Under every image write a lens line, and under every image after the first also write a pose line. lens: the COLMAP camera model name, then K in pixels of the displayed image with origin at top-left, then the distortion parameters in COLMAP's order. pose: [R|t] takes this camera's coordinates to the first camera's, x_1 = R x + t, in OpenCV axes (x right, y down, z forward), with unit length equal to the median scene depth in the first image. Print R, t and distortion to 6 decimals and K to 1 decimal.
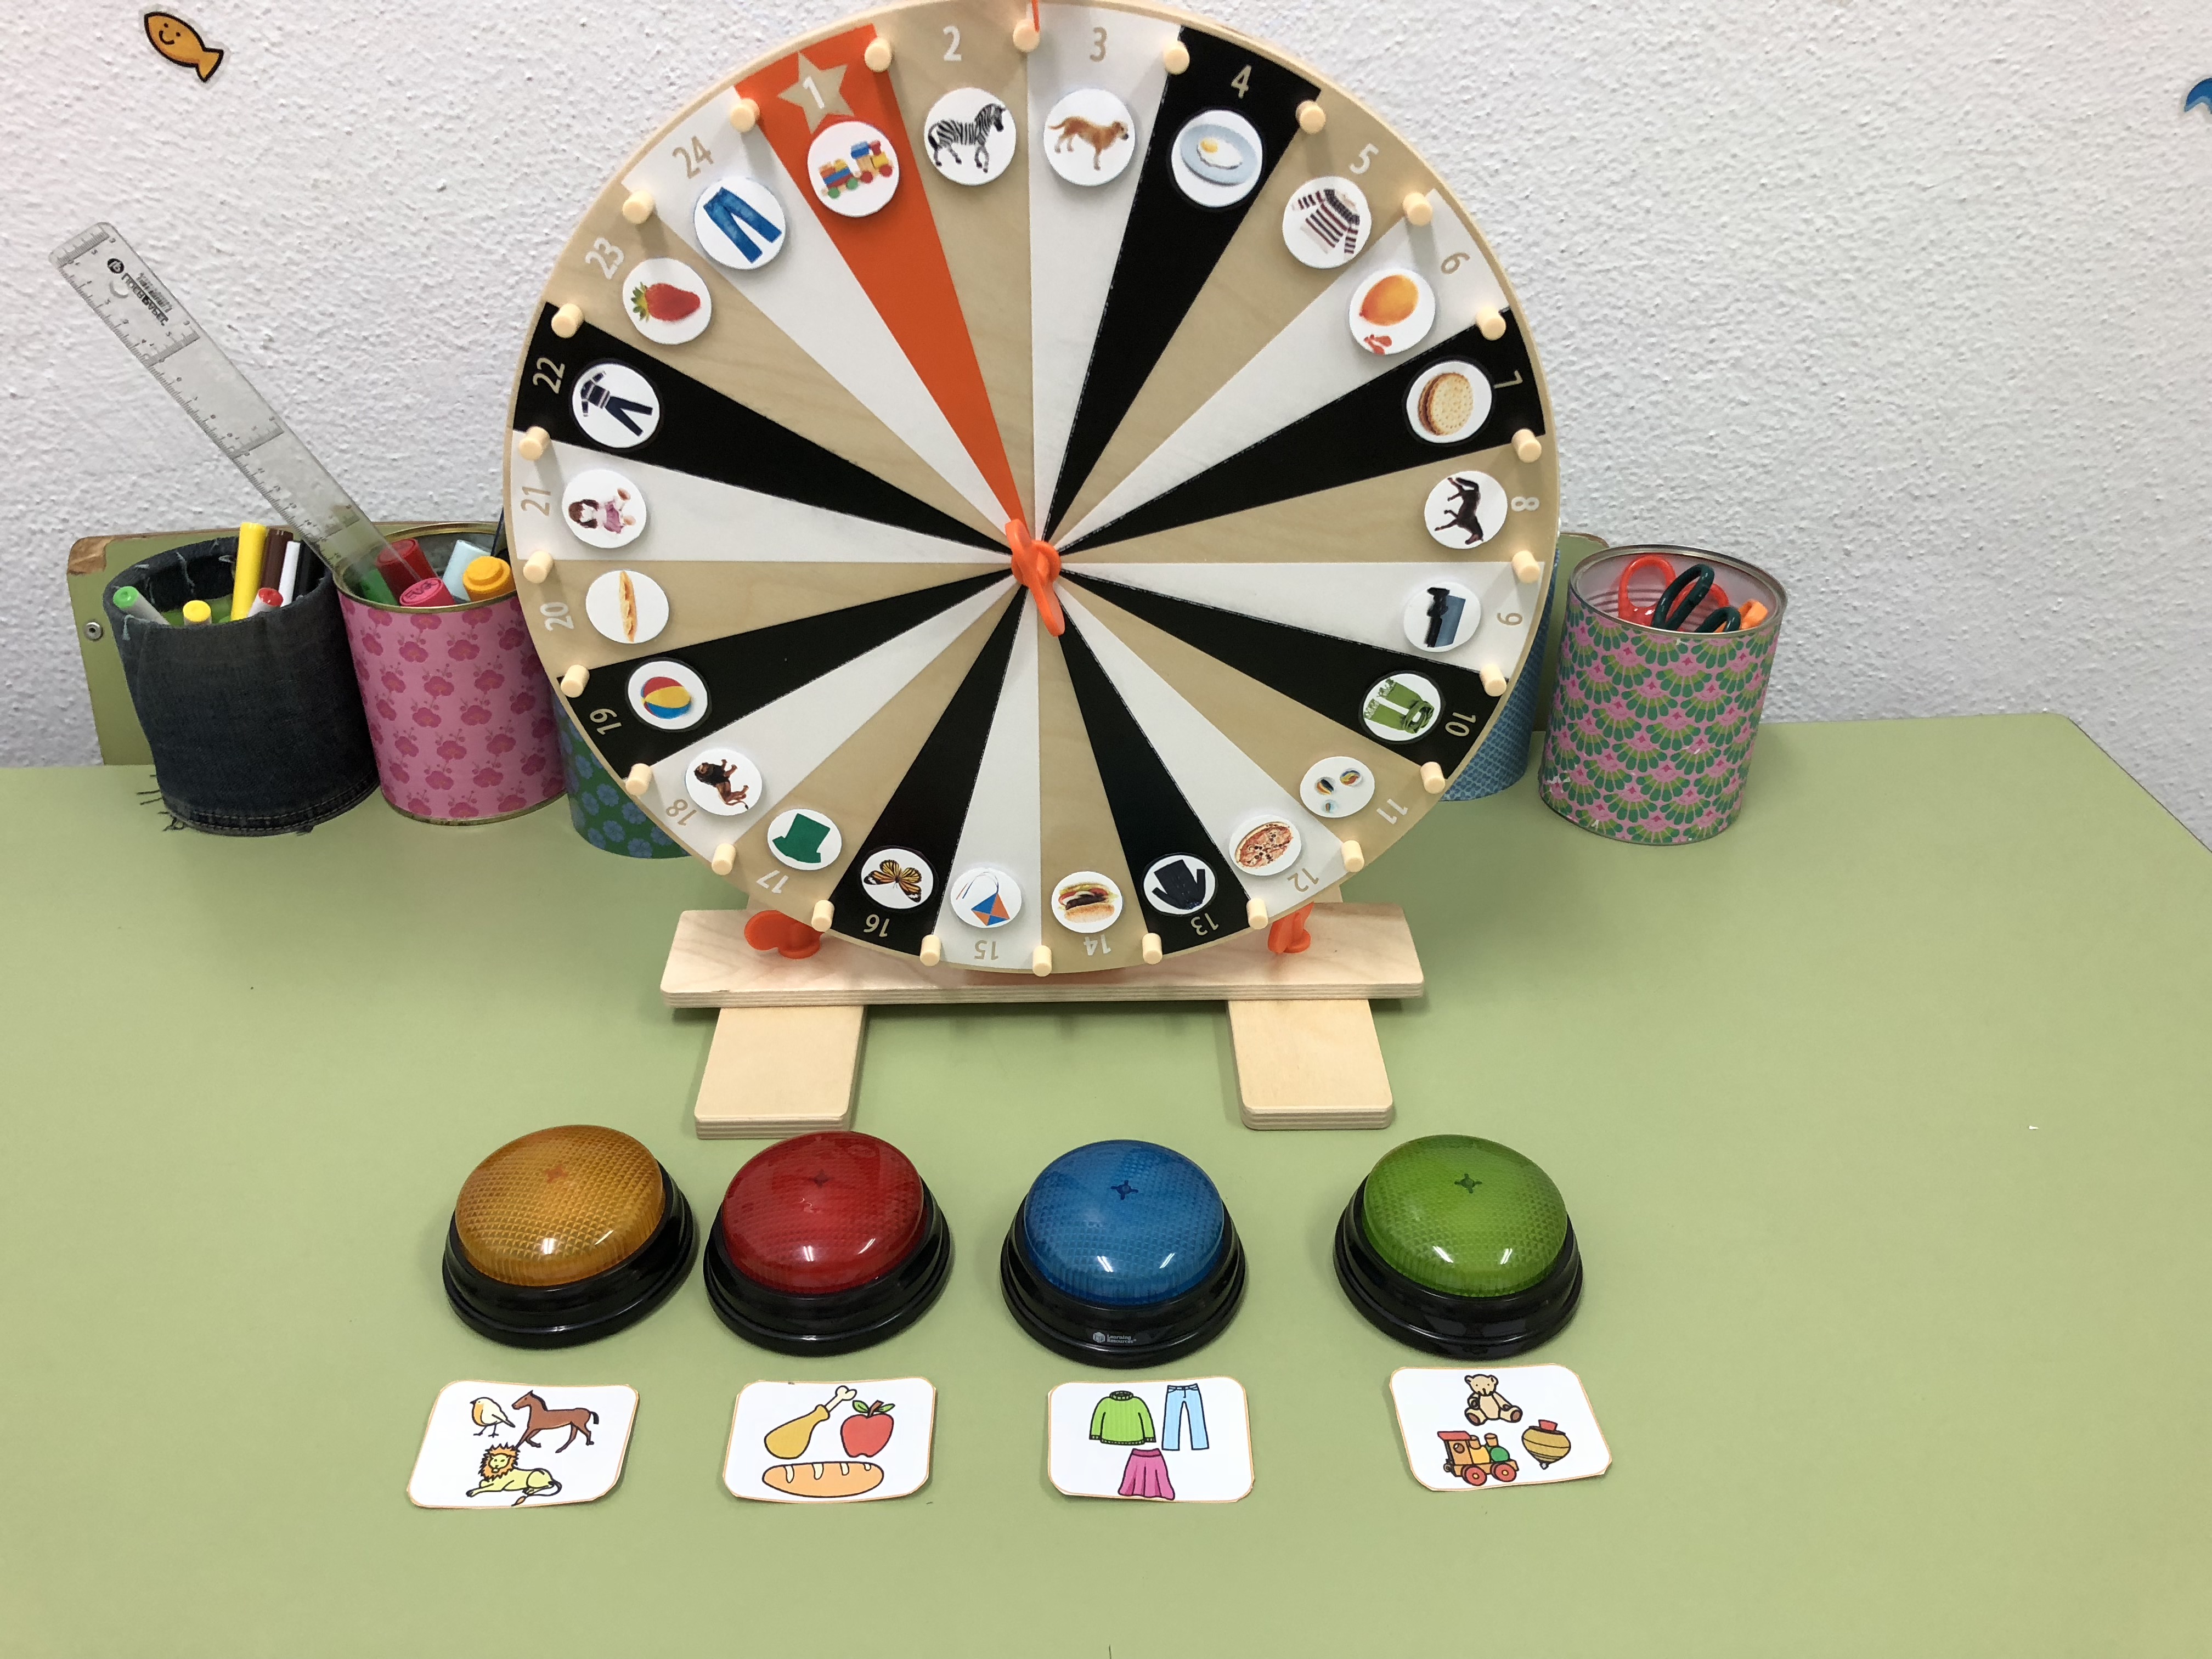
lens RADIAL K [[1787.3, 0, 1106.0], [0, 1787.3, 829.5], [0, 0, 1]] dist [0.165832, -0.525219]
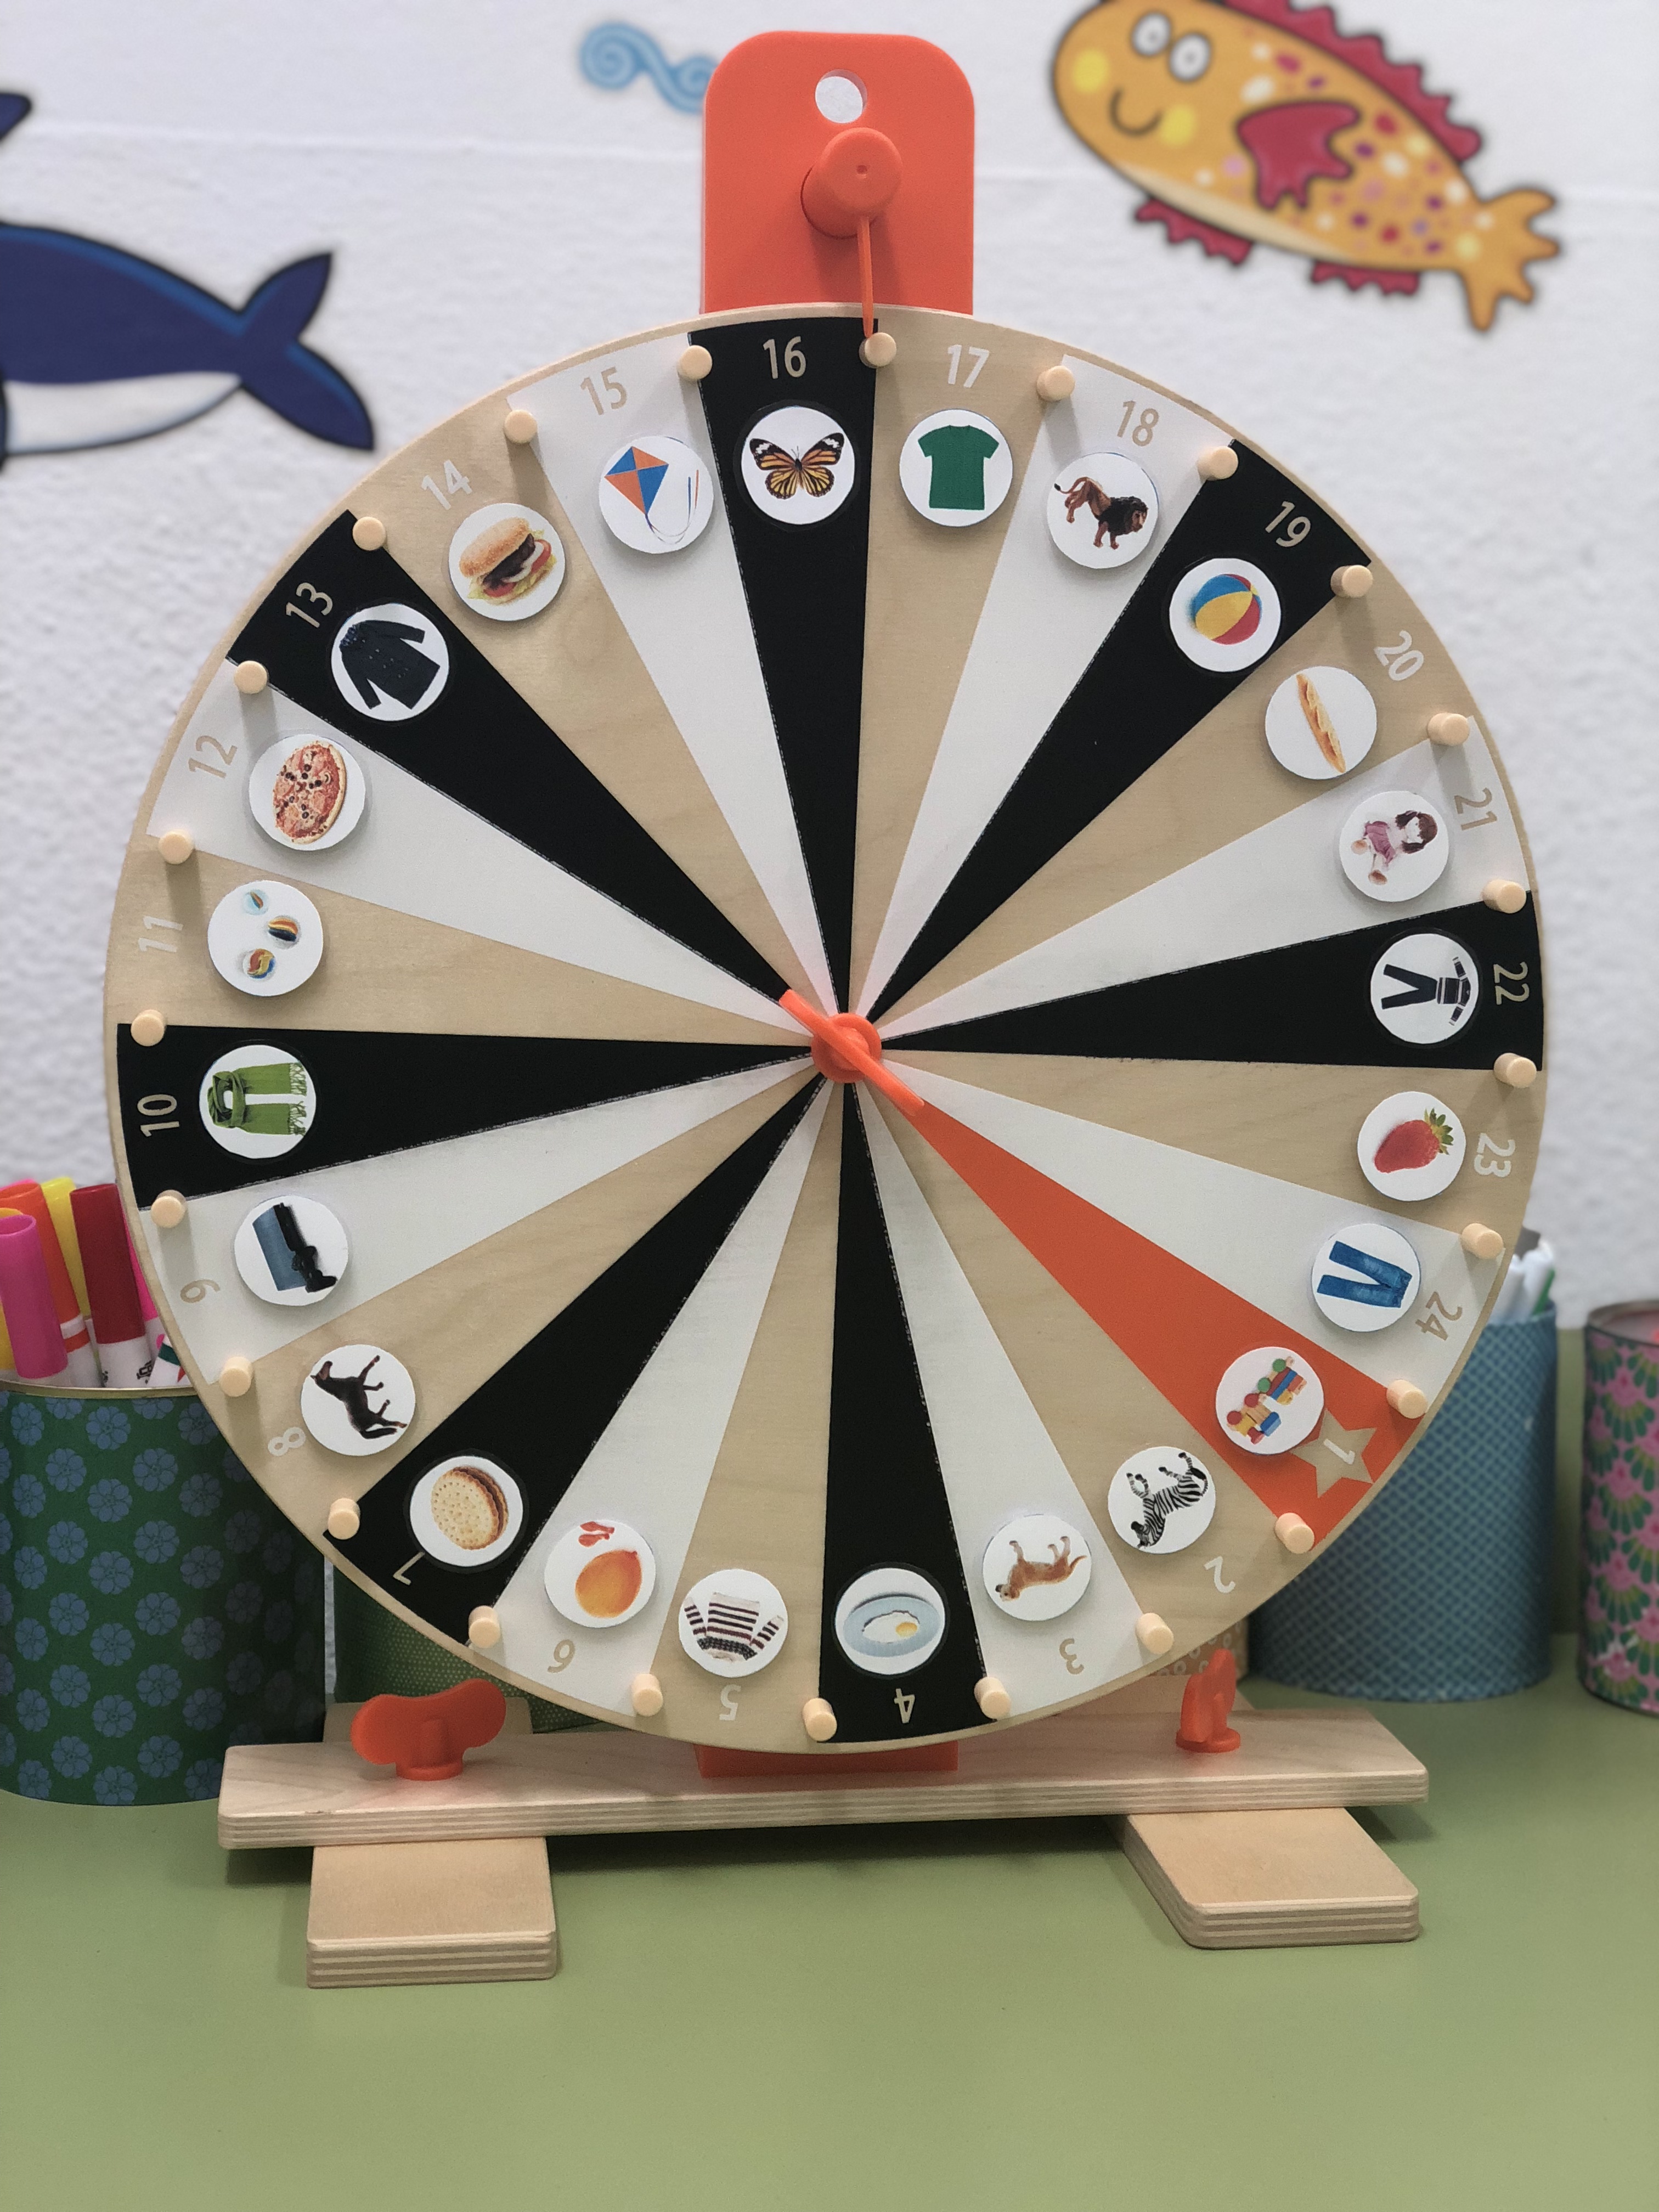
lens RADIAL K [[3446.5, 0, 829.5], [0, 3446.5, 1106.0], [0, 0, 1]] dist [0.093001, 0.166419]
pose [[-0.875256, 0.479656, -0.062105, 0.065915], [-0.326885, -0.681291, -0.654972, 0.774177], [-0.356473, -0.552967, 0.753096, -0.045168]]
